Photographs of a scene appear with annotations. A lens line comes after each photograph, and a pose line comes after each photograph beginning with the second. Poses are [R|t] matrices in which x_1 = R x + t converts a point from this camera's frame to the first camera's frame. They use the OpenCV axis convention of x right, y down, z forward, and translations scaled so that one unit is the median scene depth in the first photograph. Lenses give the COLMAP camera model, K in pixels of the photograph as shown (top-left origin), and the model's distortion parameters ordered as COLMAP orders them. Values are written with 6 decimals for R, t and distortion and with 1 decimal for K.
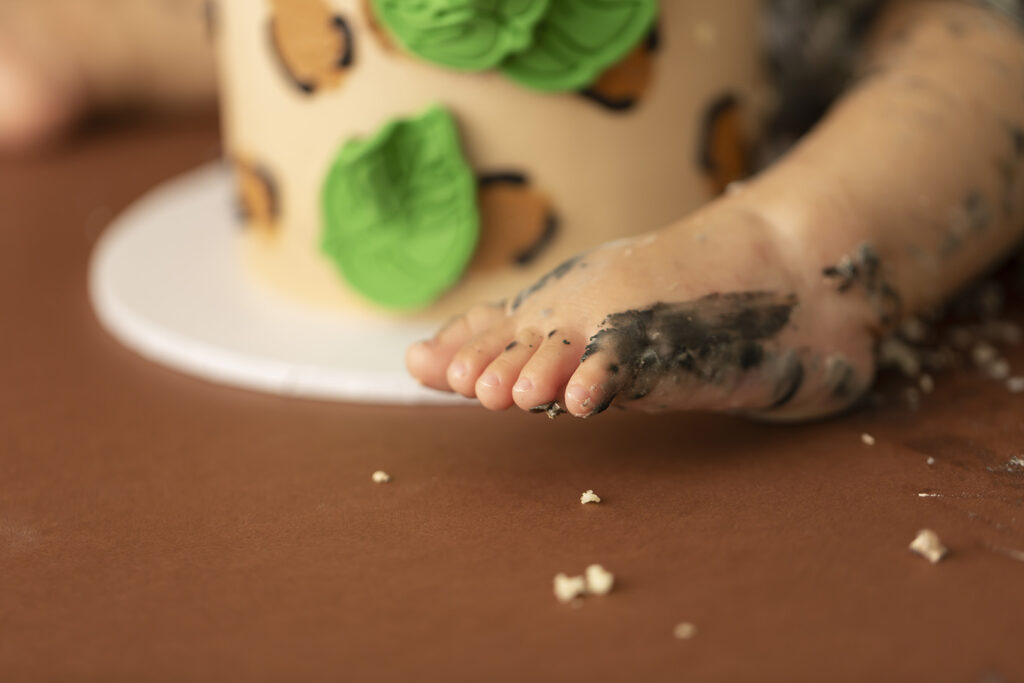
lens RADIAL K [[3045.9, 0, 512.1], [0, 3045.9, 340.2], [0, 0, 1]] dist [0.026110, 0.000000]
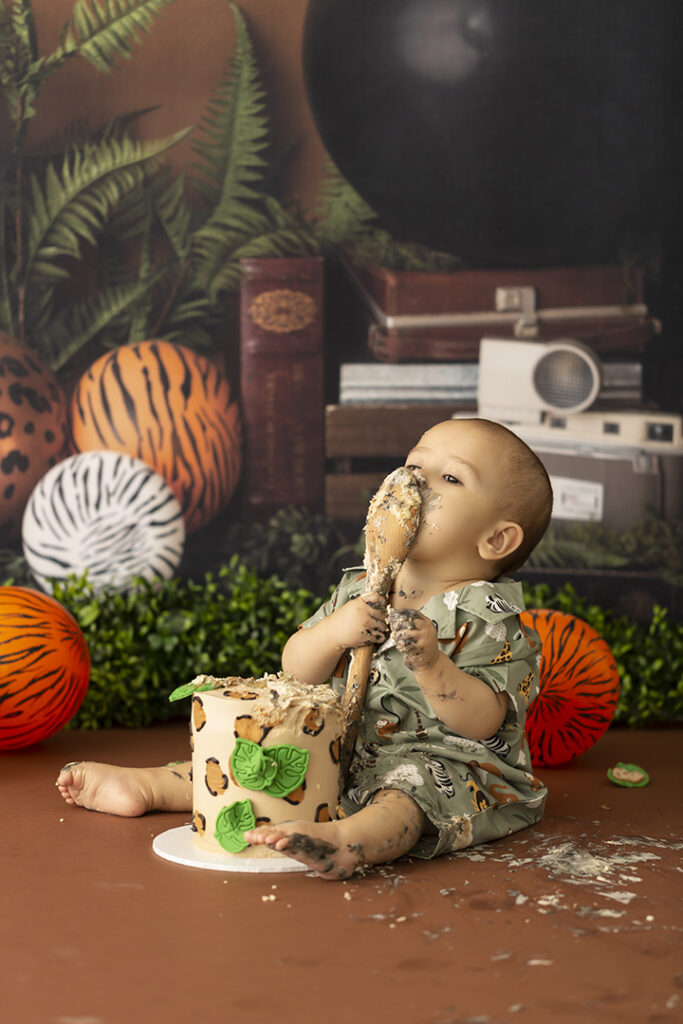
lens RADIAL K [[3045.9, 0, 337.9], [0, 3045.9, 533.9], [0, 0, 1]] dist [0.026110, 0.000000]
pose [[0.997206, 0.068850, -0.028994, 0.179403], [-0.073899, 0.966017, -0.247689, 0.548011], [0.010955, 0.249140, 0.968406, -2.834680]]
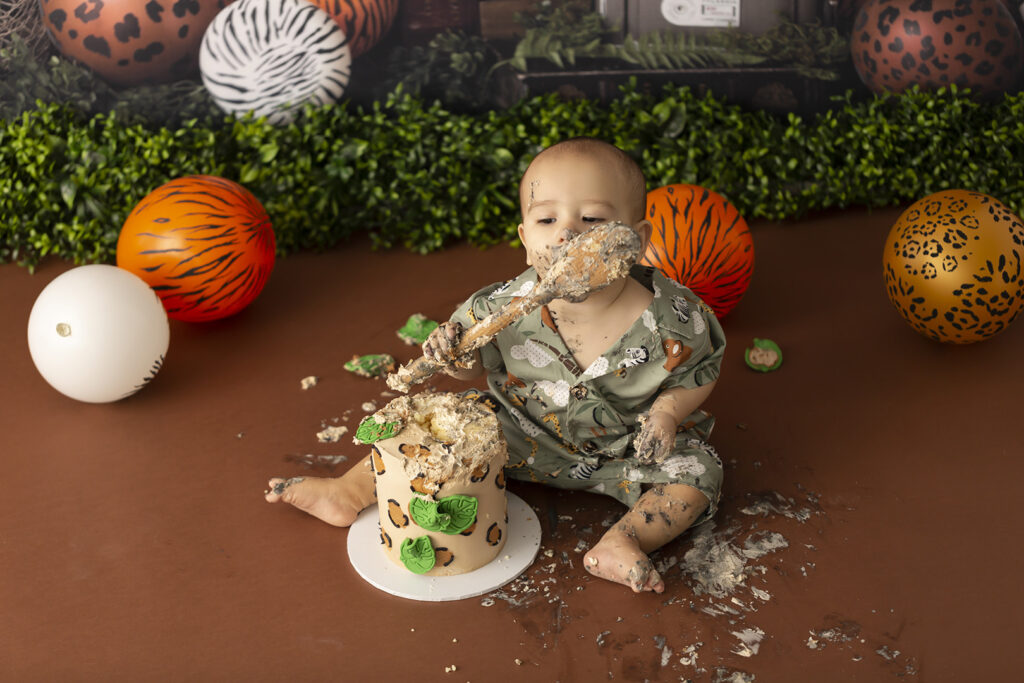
lens RADIAL K [[2891.7, 0, 554.0], [0, 2891.7, 307.4], [0, 0, 1]] dist [-0.026160, 0.000000]
pose [[0.999723, 0.023375, -0.002738, 0.165139], [-0.022313, 0.978385, 0.205584, -1.277647], [0.007484, -0.205466, 0.978636, -3.057012]]
